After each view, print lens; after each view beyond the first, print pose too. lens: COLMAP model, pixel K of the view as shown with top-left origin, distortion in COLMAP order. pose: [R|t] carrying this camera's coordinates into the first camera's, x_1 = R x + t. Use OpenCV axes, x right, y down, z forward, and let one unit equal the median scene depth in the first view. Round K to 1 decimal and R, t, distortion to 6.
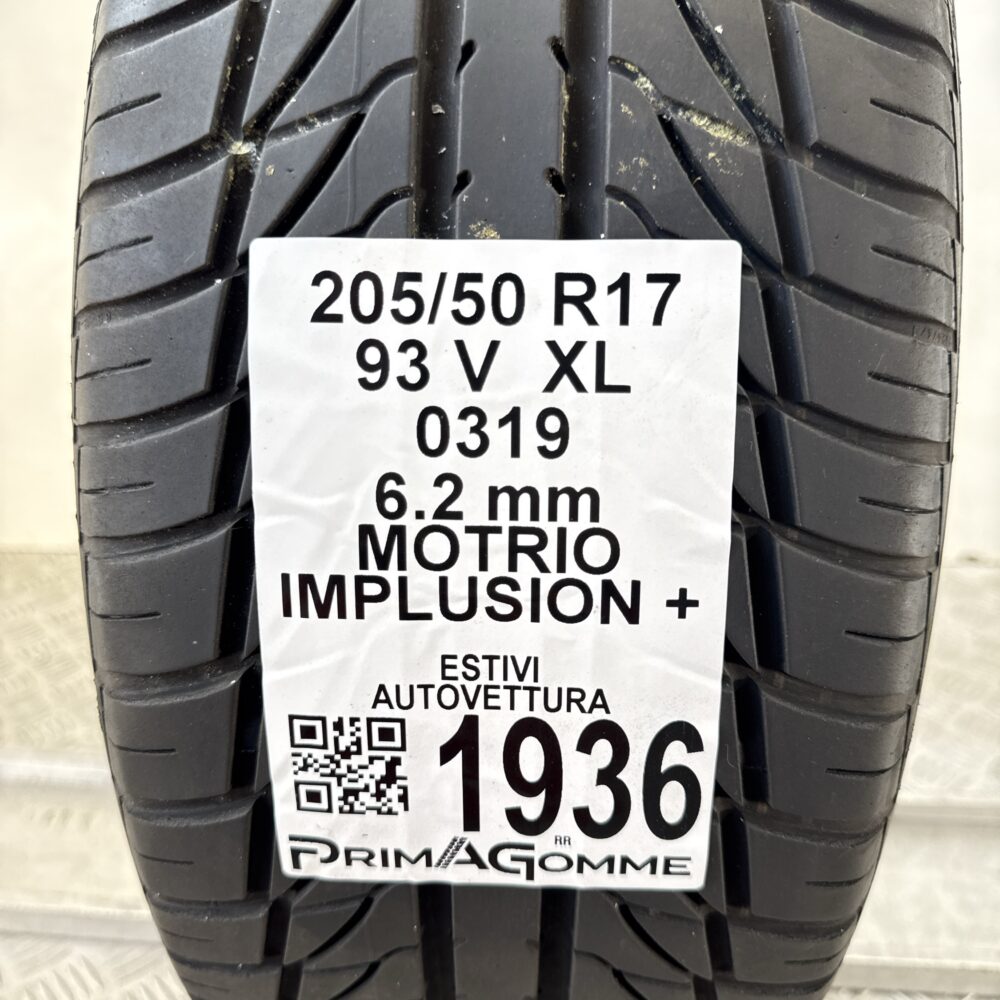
lens RADIAL K [[982.5, 0, 498.6], [0, 982.5, 498.3], [0, 0, 1]] dist [0.008543, 0.000000]
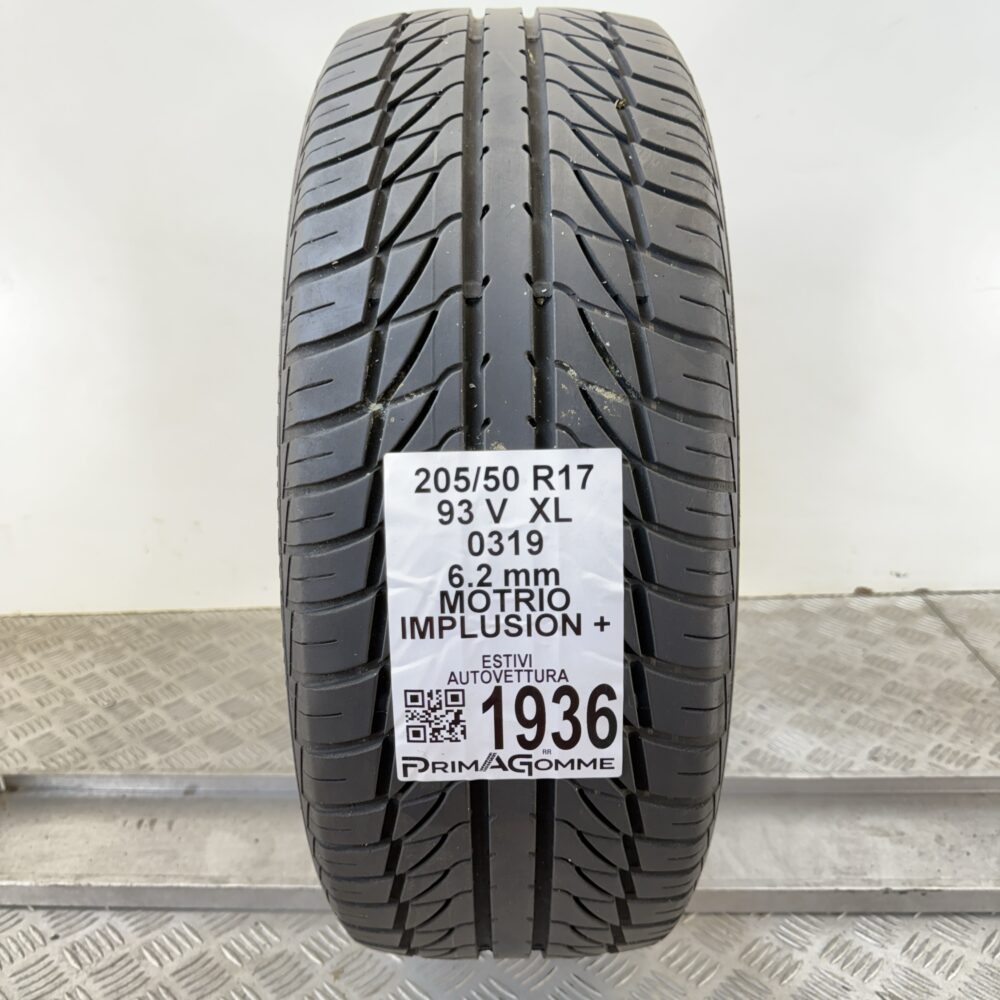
lens RADIAL K [[982.5, 0, 496.0], [0, 982.5, 505.8], [0, 0, 1]] dist [0.008543, 0.000000]
pose [[0.998671, -0.035619, 0.037246, -0.095293], [0.037144, 0.998466, -0.041071, -0.059529], [-0.035725, 0.042400, 0.998462, -1.002749]]
